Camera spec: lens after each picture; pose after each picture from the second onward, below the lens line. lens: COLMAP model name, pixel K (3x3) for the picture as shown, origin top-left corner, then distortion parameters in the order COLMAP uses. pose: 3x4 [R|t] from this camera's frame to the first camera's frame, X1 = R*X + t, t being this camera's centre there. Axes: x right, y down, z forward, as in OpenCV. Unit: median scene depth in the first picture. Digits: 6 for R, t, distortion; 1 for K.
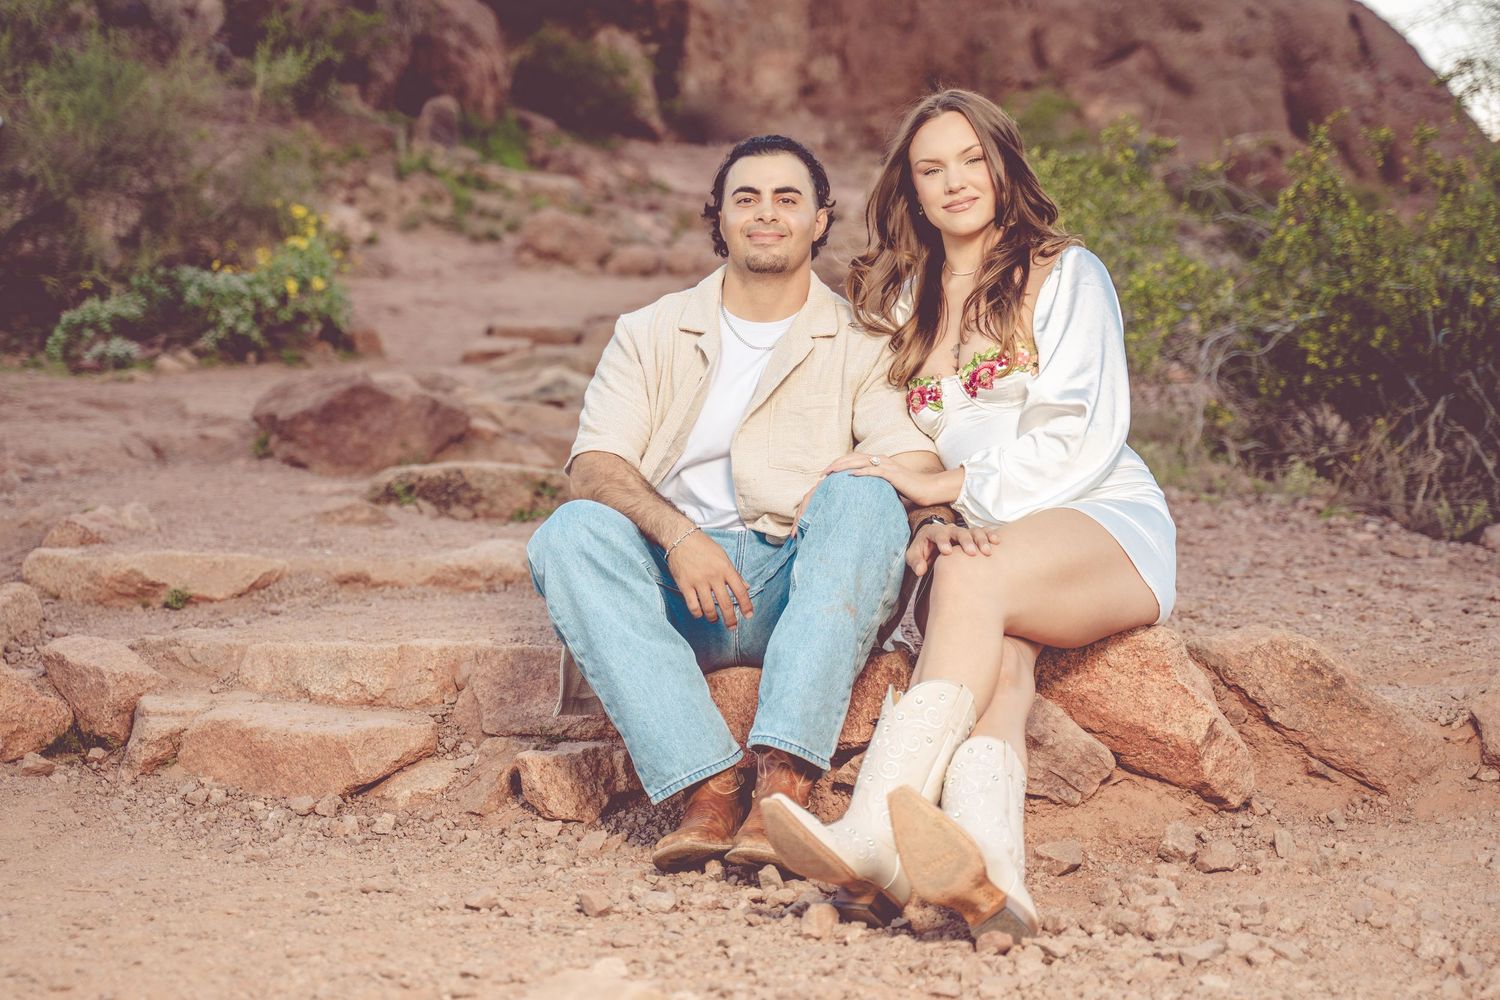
lens RADIAL K [[2108.3, 0, 750.0], [0, 2108.3, 500.0], [0, 0, 1]] dist [0.078994, 0.125011]
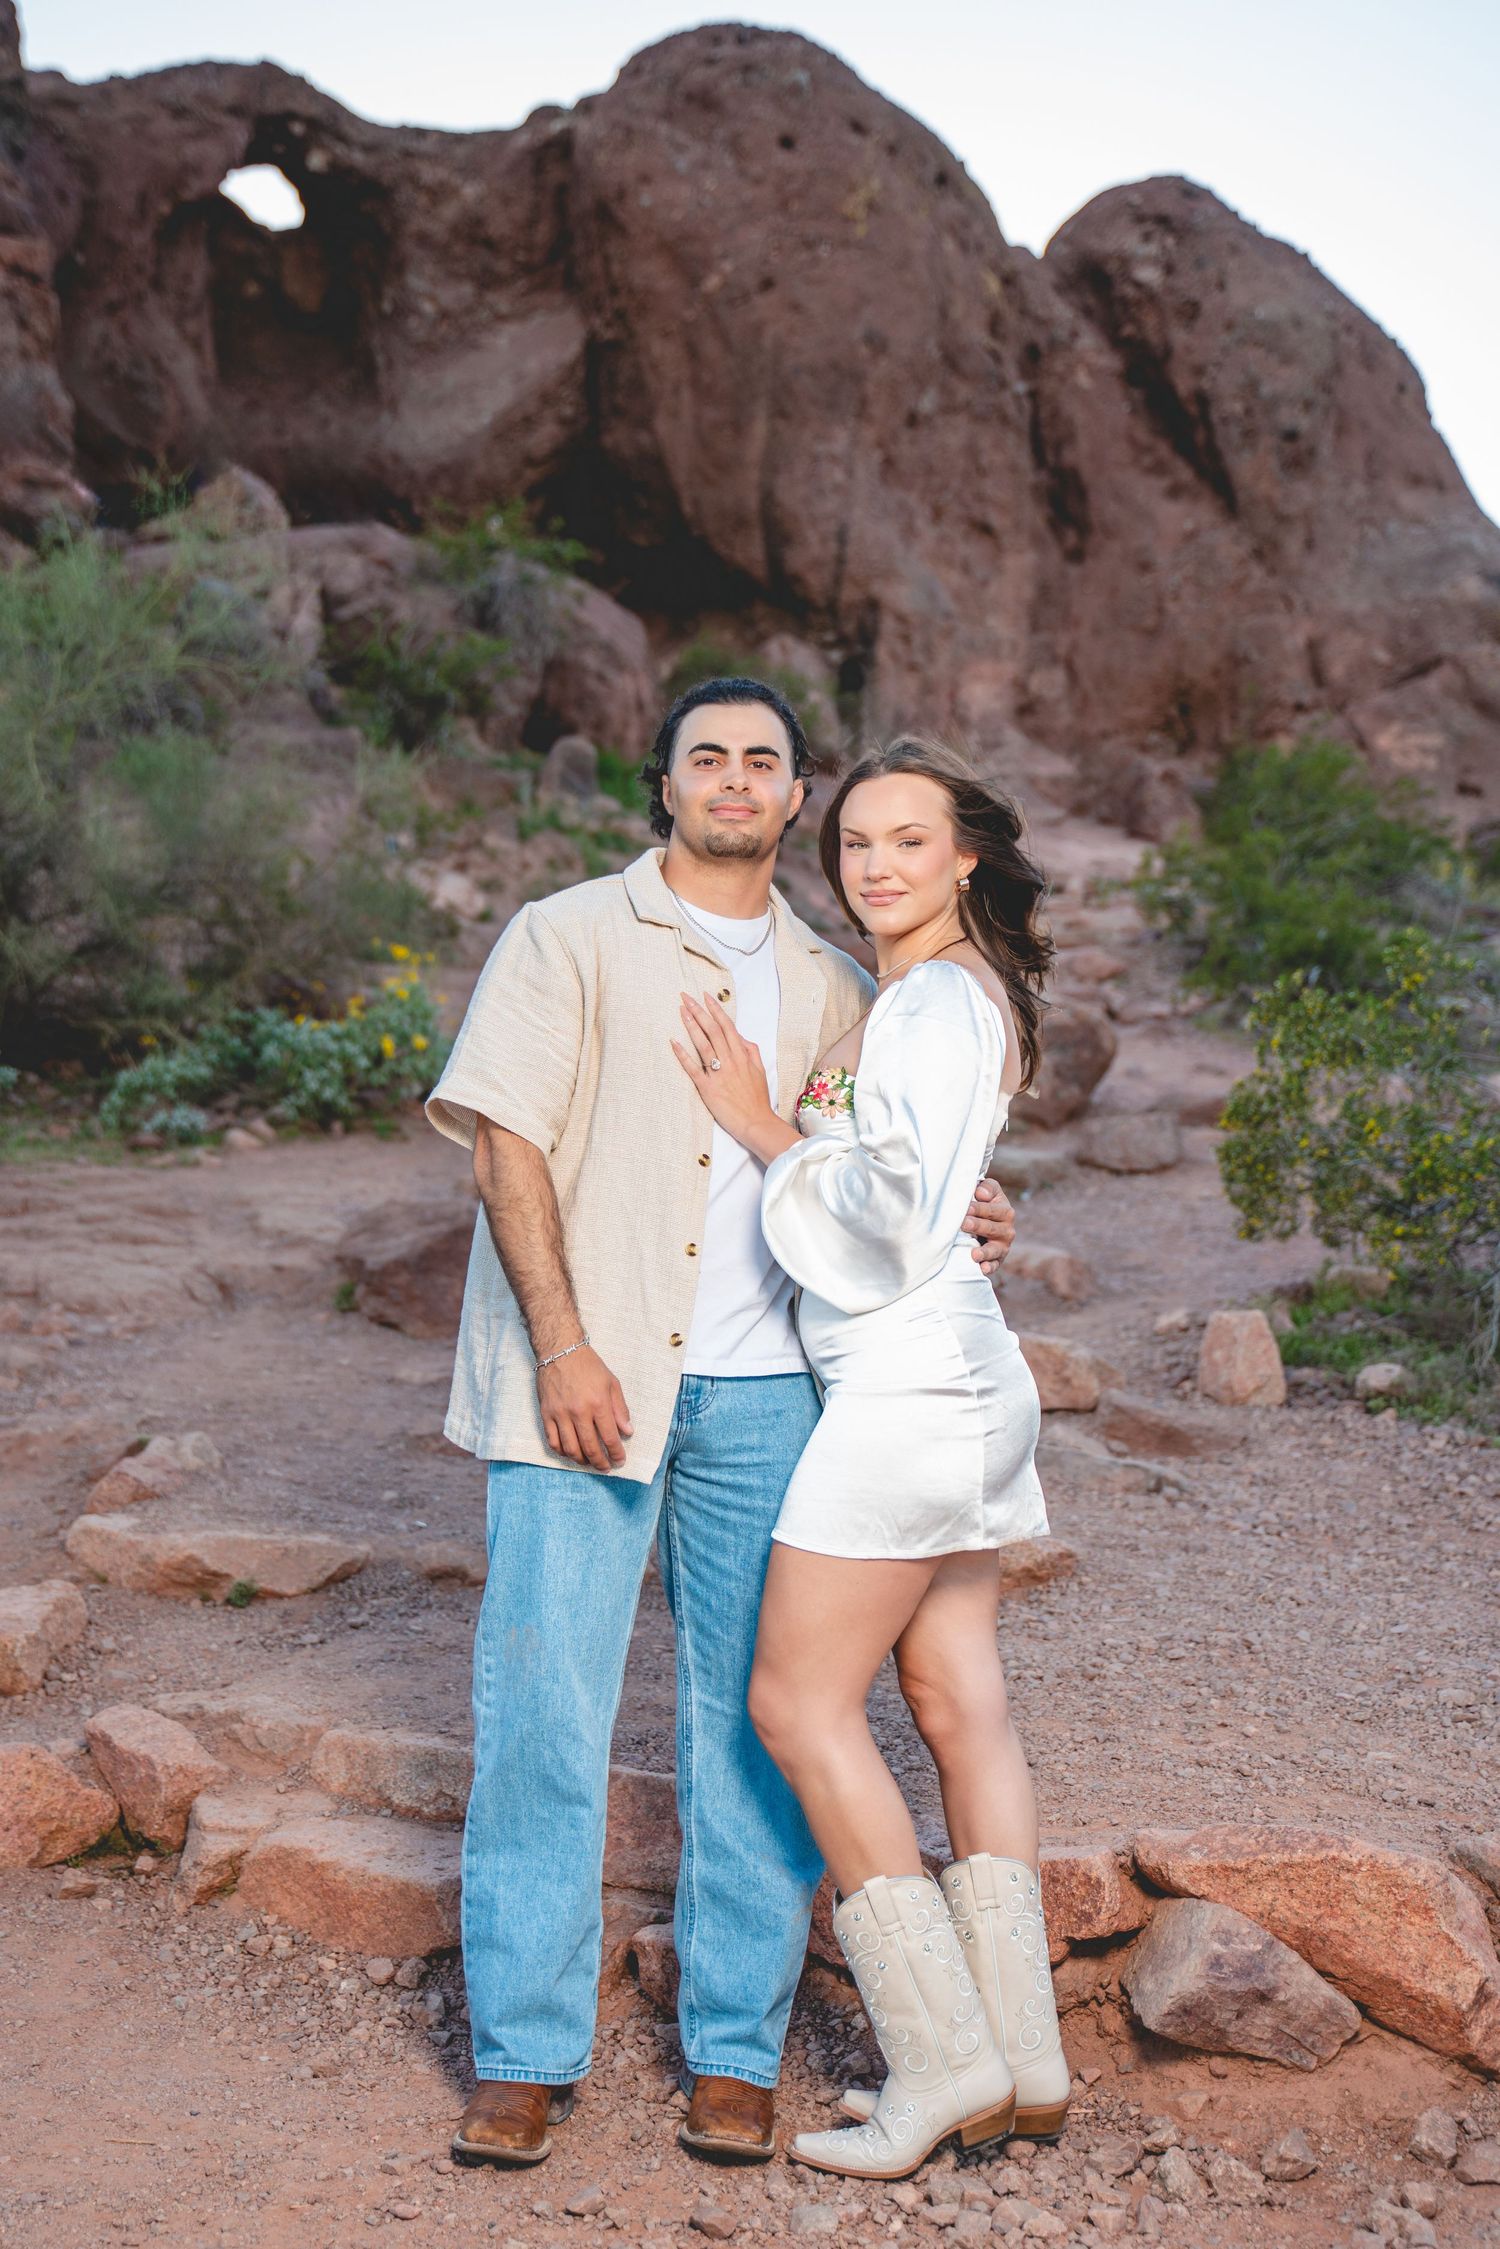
lens RADIAL K [[2613.8, 0, 750.0], [0, 2613.8, 1124.5], [0, 0, 1]] dist [0.000275, 0.027855]
pose [[0.996852, 0.031317, -0.072841, 0.000037], [-0.030602, 0.999472, 0.010911, -0.114799], [0.073145, -0.008647, 0.997284, -0.011084]]
